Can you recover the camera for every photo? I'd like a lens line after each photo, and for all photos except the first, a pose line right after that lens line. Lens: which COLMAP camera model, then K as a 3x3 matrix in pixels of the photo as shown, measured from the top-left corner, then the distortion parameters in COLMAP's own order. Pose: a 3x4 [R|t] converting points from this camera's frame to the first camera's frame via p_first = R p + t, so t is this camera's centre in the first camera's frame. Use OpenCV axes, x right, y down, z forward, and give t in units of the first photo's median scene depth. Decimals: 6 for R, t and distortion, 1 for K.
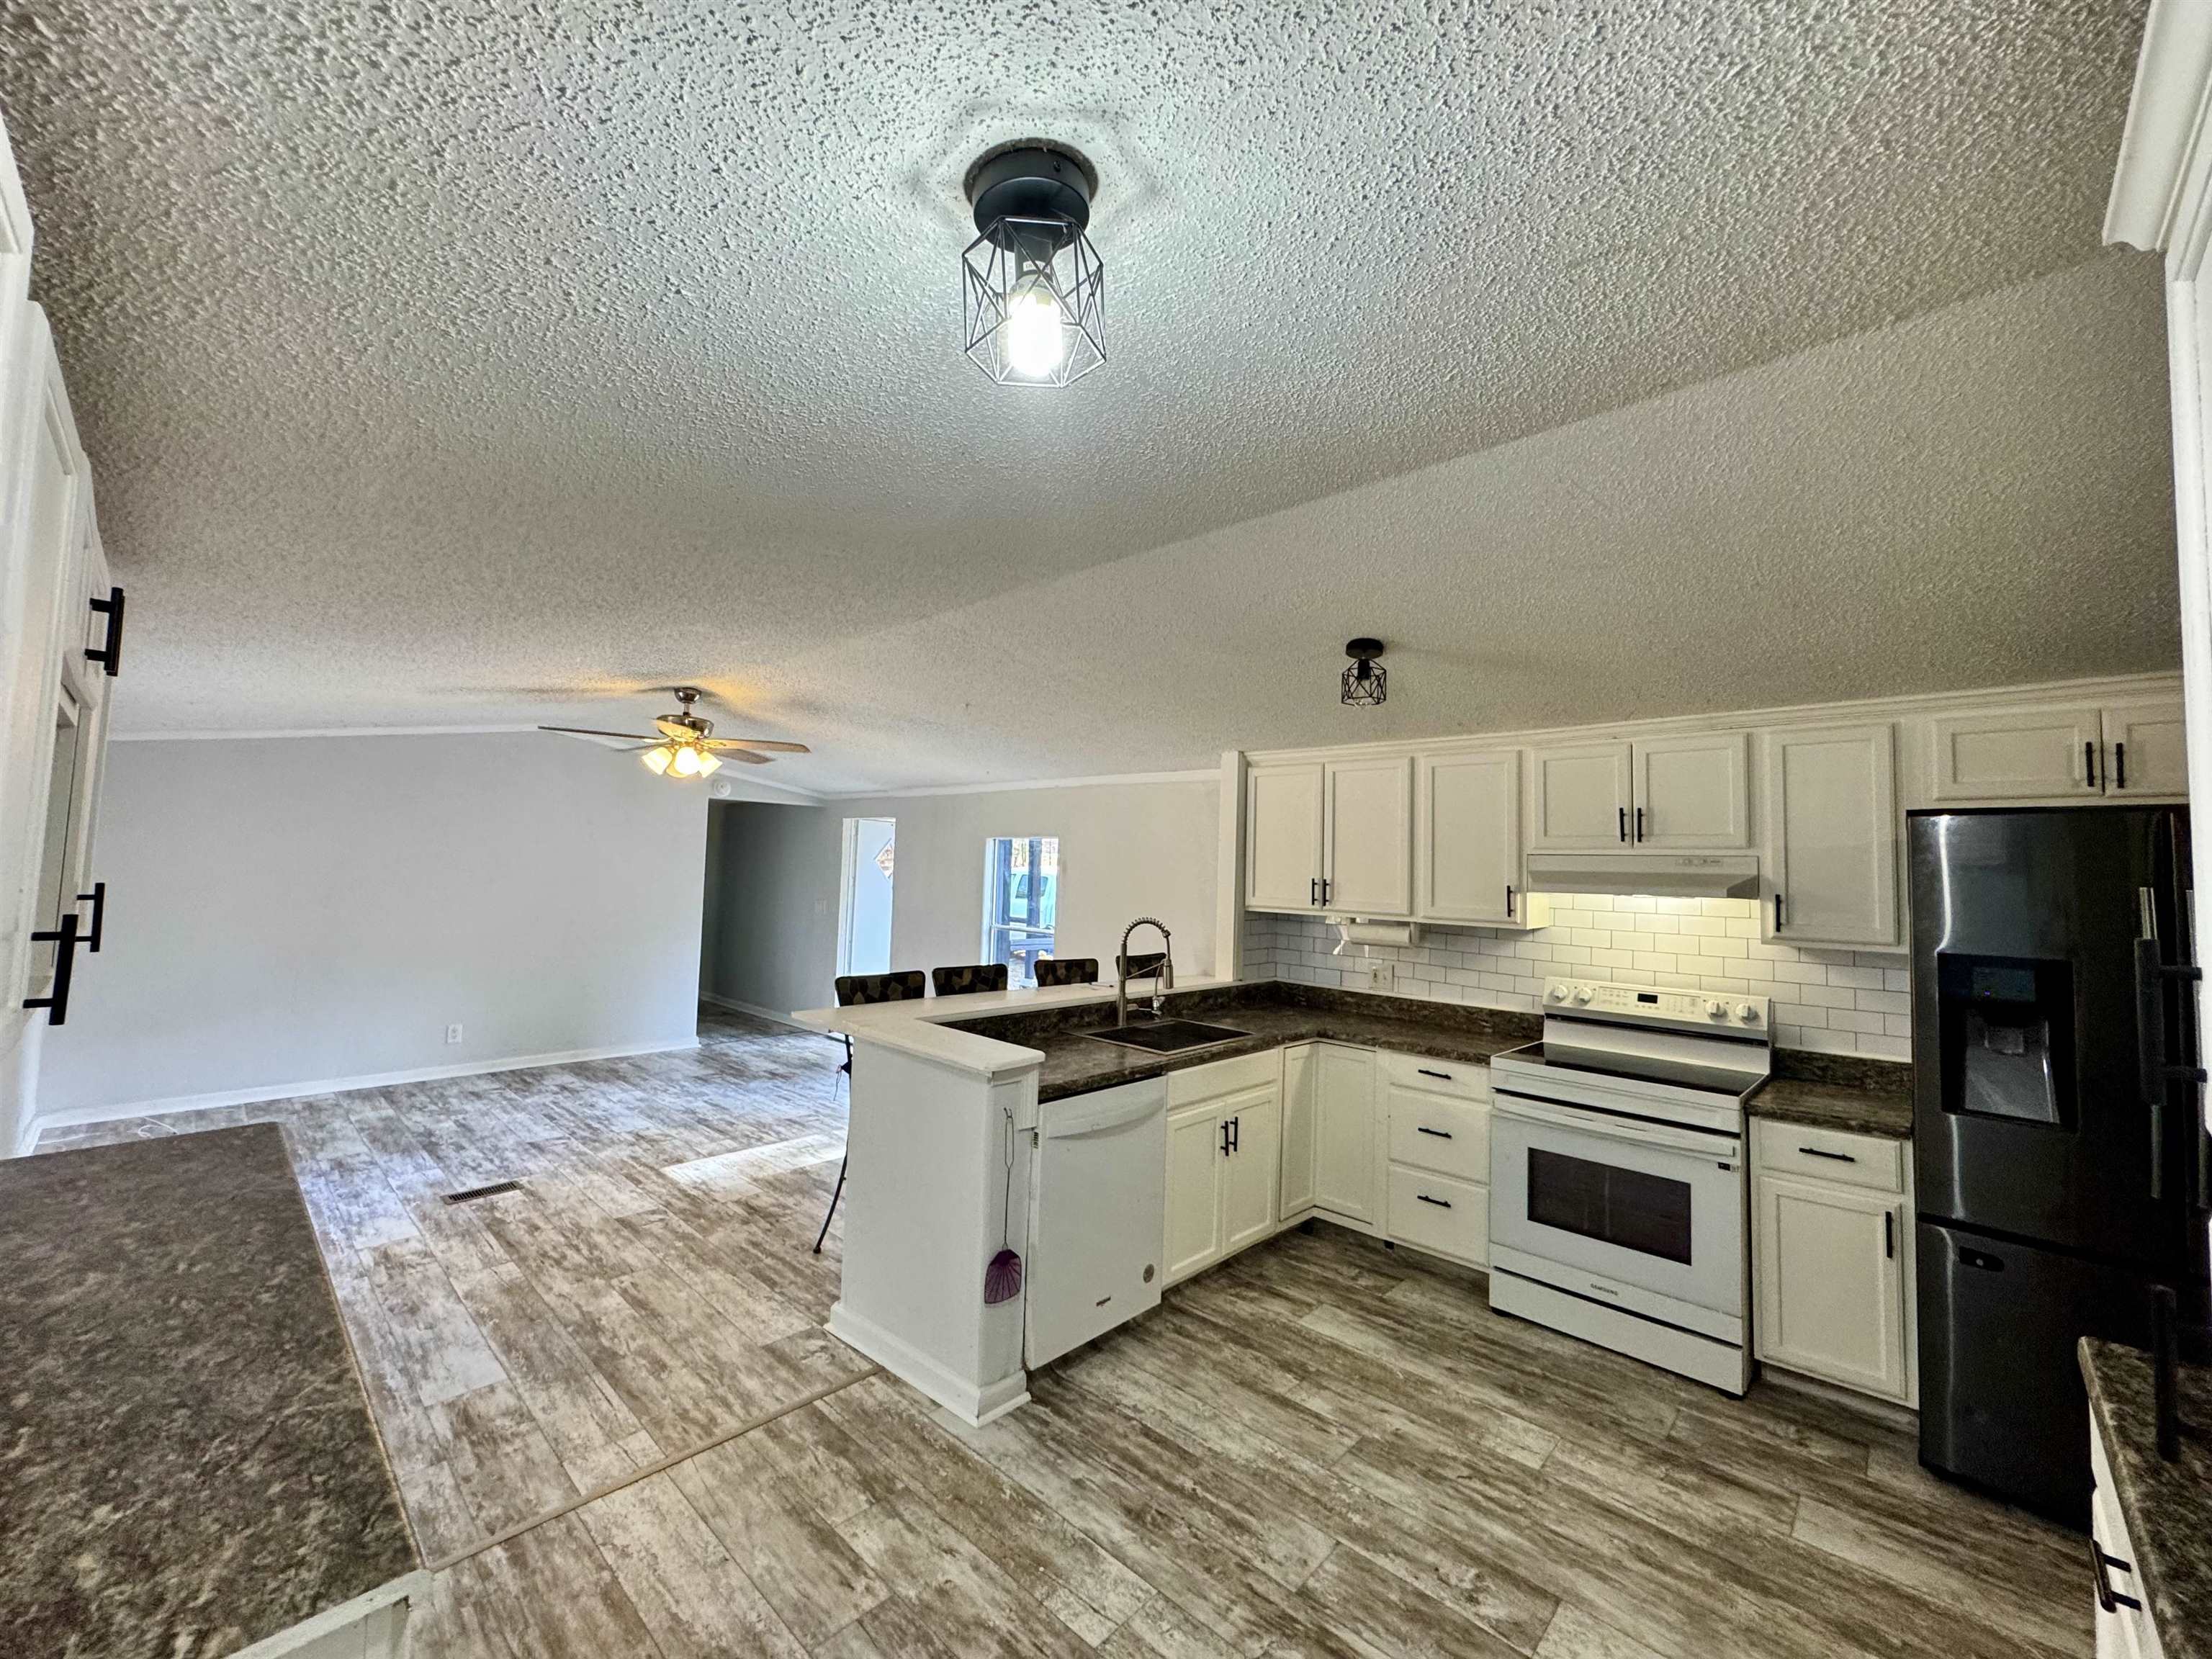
lens RADIAL K [[880.2, 0, 1101.3], [0, 880.2, 820.7], [0, 0, 1]] dist [-0.005819, 0.000770]
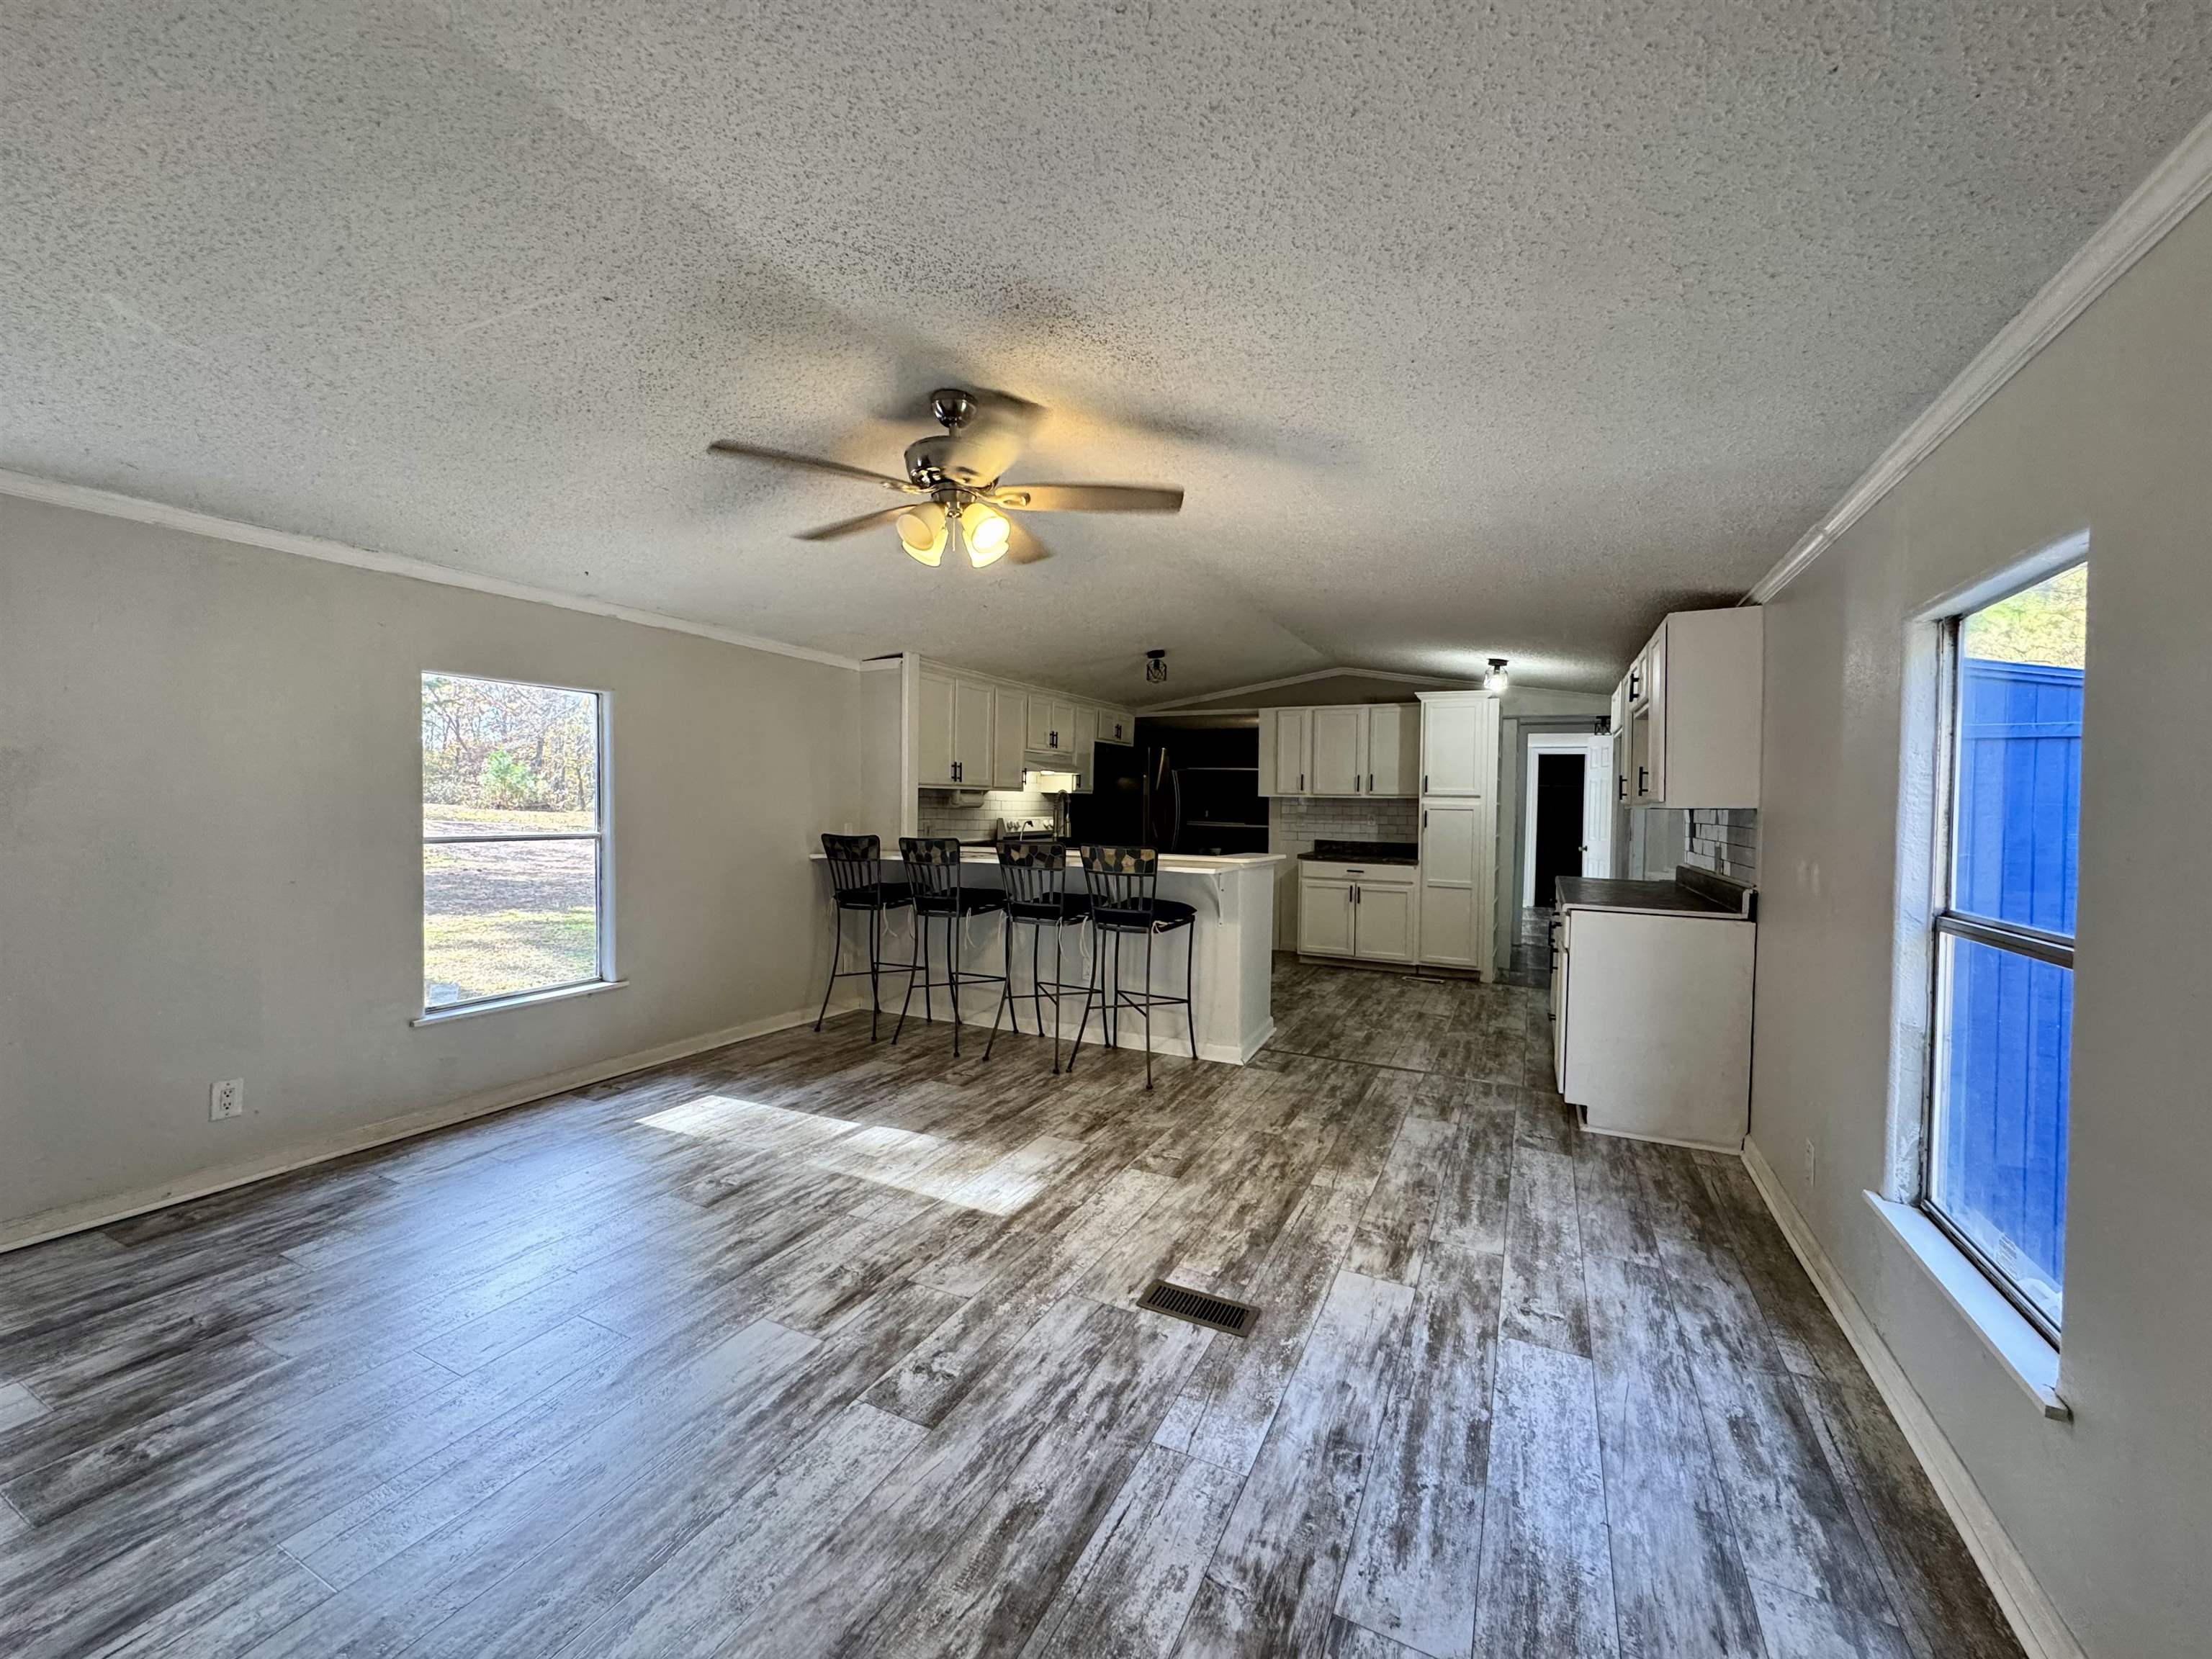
lens RADIAL K [[880.2, 0, 1106.3], [0, 880.2, 821.9], [0, 0, 1]] dist [-0.005819, 0.000770]
pose [[-0.295833, -0.056137, 0.953589, -1.208064], [-0.075507, 0.996522, 0.035240, 0.098482], [-0.952251, -0.061578, -0.299043, 1.244952]]
